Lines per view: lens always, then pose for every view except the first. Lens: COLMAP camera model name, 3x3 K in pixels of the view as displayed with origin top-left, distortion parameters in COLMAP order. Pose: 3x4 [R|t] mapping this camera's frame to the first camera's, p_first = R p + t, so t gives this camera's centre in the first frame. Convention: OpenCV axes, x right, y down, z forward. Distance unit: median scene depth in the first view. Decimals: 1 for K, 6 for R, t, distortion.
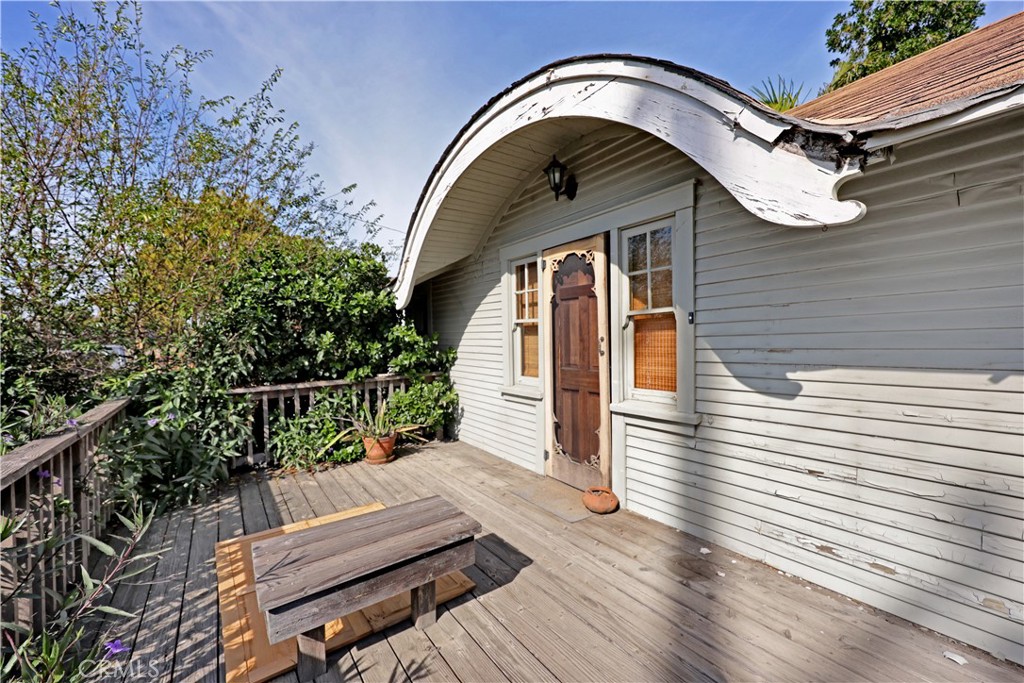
lens RADIAL K [[467.3, 0, 456.3], [0, 467.3, 356.6], [0, 0, 1]] dist [-0.008165, 0.000256]
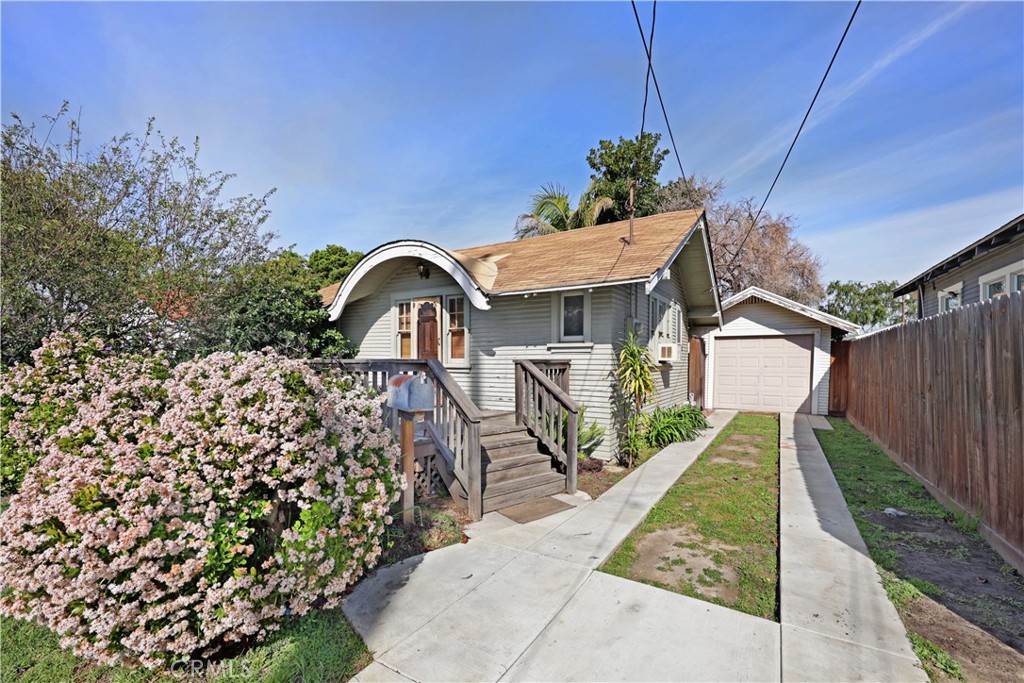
lens RADIAL K [[476.2, 0, 515.7], [0, 476.2, 378.8], [0, 0, 1]] dist [-0.004502, 0.001737]
pose [[0.899553, 0.011903, 0.436650, -0.341689], [-0.012661, 0.999919, -0.001175, 0.140132], [-0.436628, -0.004471, 0.899631, -1.173885]]
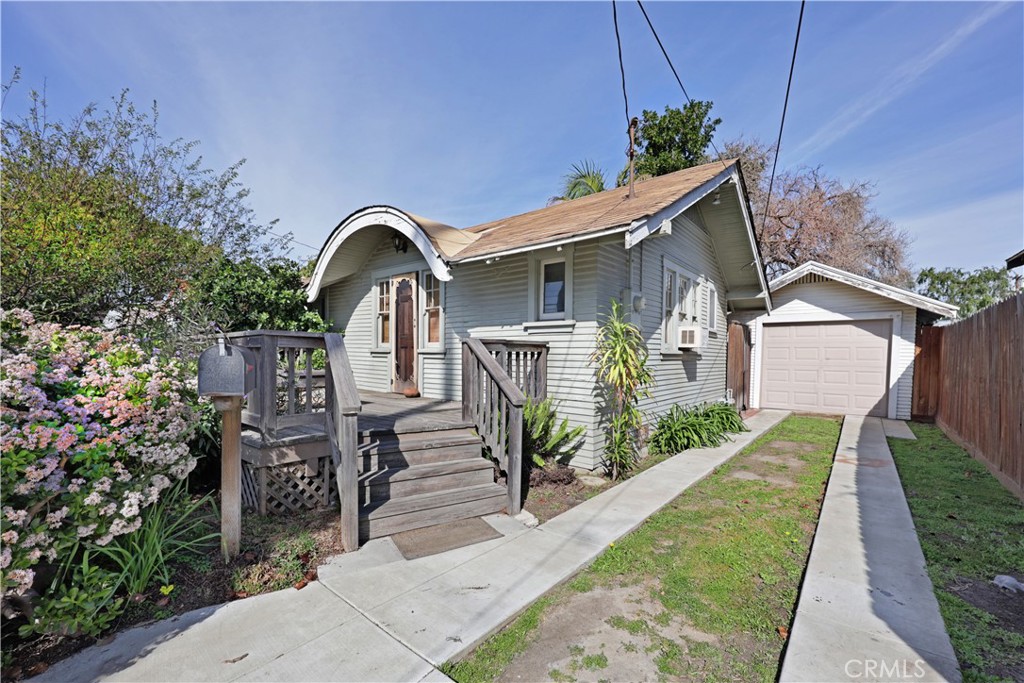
lens RADIAL K [[476.2, 0, 491.3], [0, 476.2, 372.8], [0, 0, 1]] dist [-0.004502, 0.001737]
pose [[0.954547, 0.026828, 0.296851, 0.000246], [-0.028473, 0.999594, 0.001220, 0.159438], [-0.296698, -0.009617, 0.954923, -0.998412]]
